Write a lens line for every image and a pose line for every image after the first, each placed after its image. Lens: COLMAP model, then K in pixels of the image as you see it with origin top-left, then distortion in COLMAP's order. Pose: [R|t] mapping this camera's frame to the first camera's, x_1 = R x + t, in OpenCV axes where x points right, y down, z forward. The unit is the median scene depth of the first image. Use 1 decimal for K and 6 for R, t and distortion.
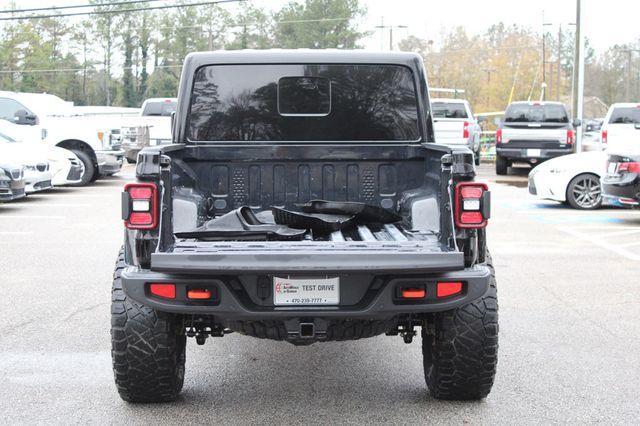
lens RADIAL K [[1207.7, 0, 321.2], [0, 1207.7, 213.3], [0, 0, 1]] dist [-0.005663, 0.000000]
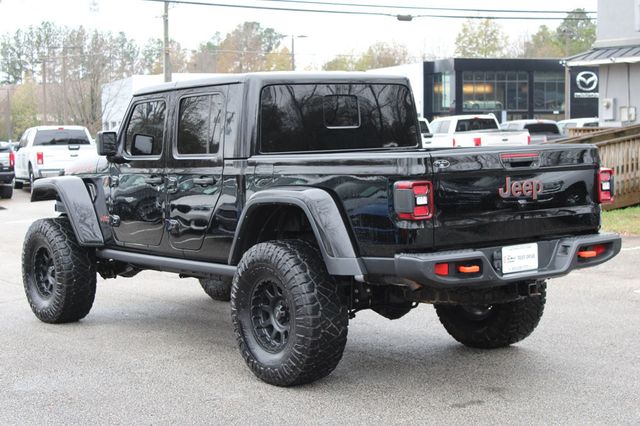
lens RADIAL K [[1207.7, 0, 319.5], [0, 1207.7, 213.5], [0, 0, 1]] dist [-0.005663, 0.000000]
pose [[0.820668, -0.064891, 0.567708, -0.514303], [0.076690, 0.997050, 0.003104, -0.002700], [-0.566235, 0.040990, 0.823224, 0.040215]]
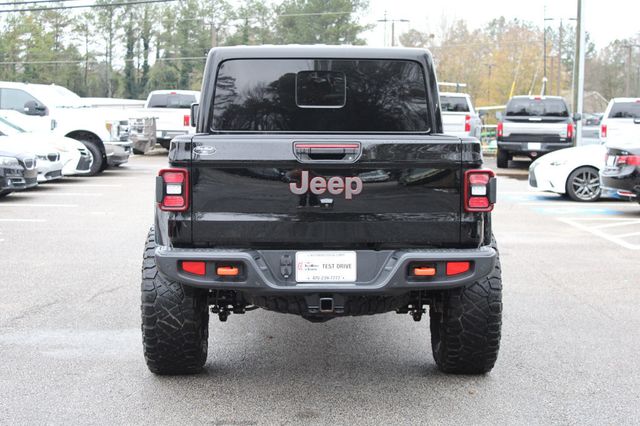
lens RADIAL K [[1207.7, 0, 319.2], [0, 1207.7, 215.3], [0, 0, 1]] dist [-0.005663, 0.000000]
pose [[0.999980, 0.006268, -0.001132, -0.009898], [-0.006260, 0.999953, 0.007349, 0.004677], [0.001178, -0.007342, 0.999972, -0.047391]]
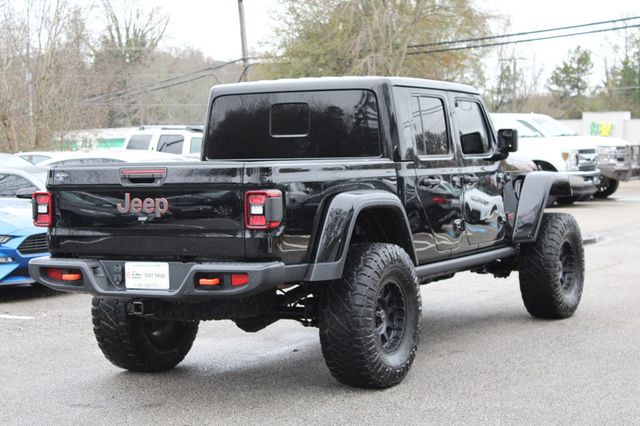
lens RADIAL K [[1325.8, 0, 320.2], [0, 1325.8, 210.4], [0, 0, 1]] dist [0.033108, 0.000000]
pose [[0.863631, 0.005374, -0.504096, 0.476974], [-0.017631, 0.999653, -0.019550, 0.010349], [0.503816, 0.025772, 0.863427, -0.058481]]
